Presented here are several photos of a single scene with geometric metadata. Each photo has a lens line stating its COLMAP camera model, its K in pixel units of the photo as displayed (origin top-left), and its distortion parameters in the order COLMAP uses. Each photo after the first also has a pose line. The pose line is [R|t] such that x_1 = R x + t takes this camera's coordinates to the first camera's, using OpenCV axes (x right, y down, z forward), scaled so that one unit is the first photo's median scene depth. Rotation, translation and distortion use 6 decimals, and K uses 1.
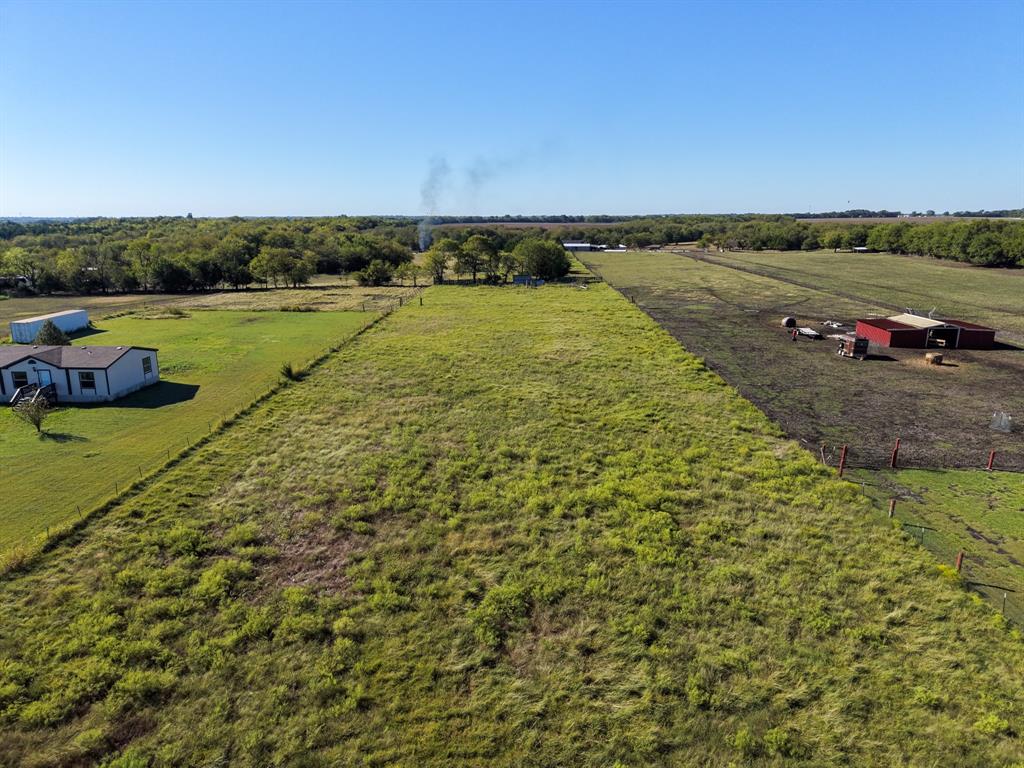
lens RADIAL K [[684.8, 0, 512.0], [0, 684.8, 384.0], [0, 0, 1]] dist [0.035737, -0.044969]
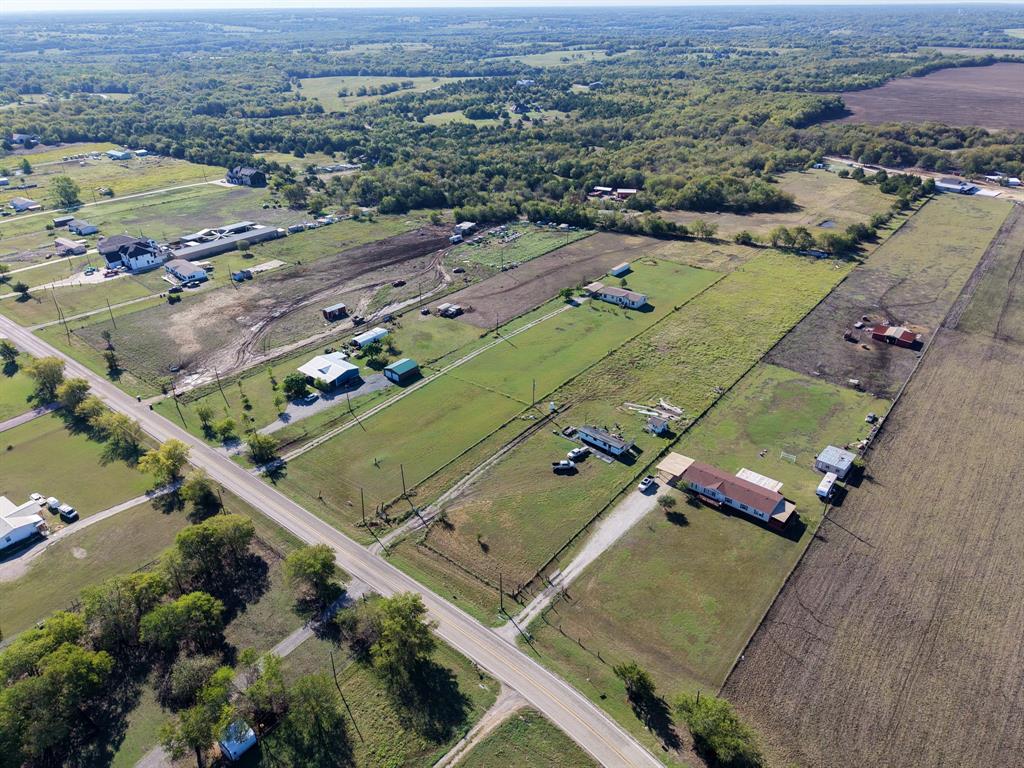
lens RADIAL K [[684.8, 0, 512.0], [0, 684.8, 384.0], [0, 0, 1]] dist [0.035737, -0.044969]
pose [[0.794245, 0.293304, -0.532115, 1.624457], [-0.137825, 0.939911, 0.312363, -0.984707], [0.591759, -0.174754, 0.786945, -3.852499]]
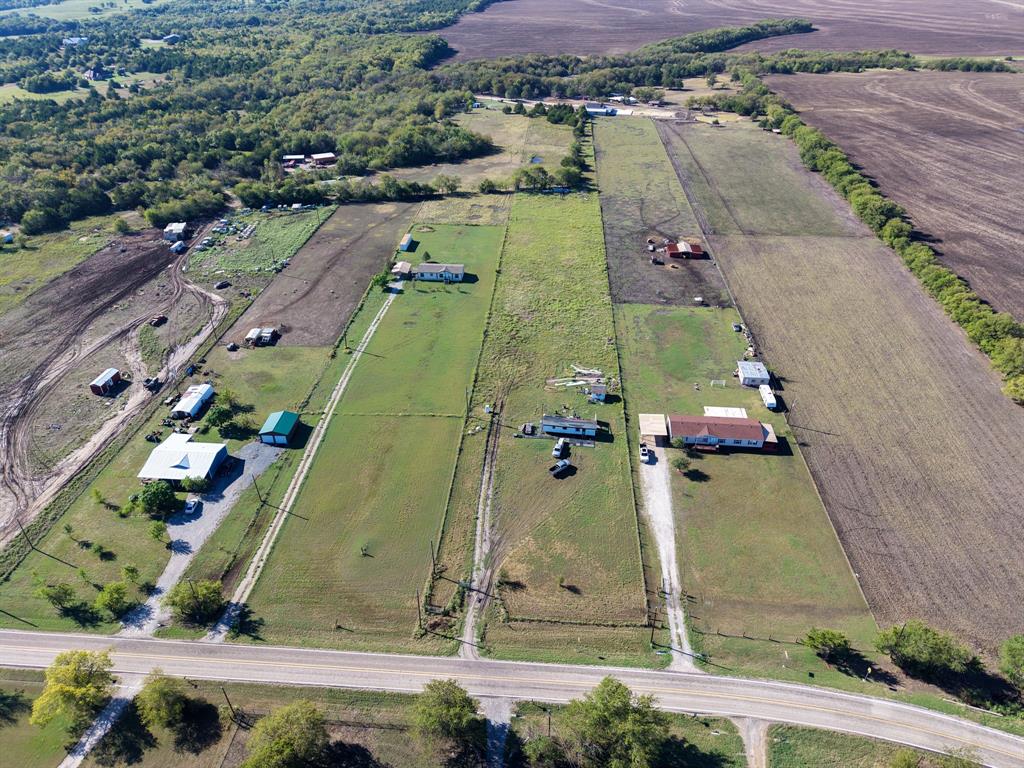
lens RADIAL K [[684.8, 0, 512.0], [0, 684.8, 384.0], [0, 0, 1]] dist [0.035737, -0.044969]
pose [[0.998926, 0.026760, -0.037815, -0.096111], [-0.012592, 0.942400, 0.334252, -0.963060], [0.044582, -0.333417, 0.941725, -3.899753]]
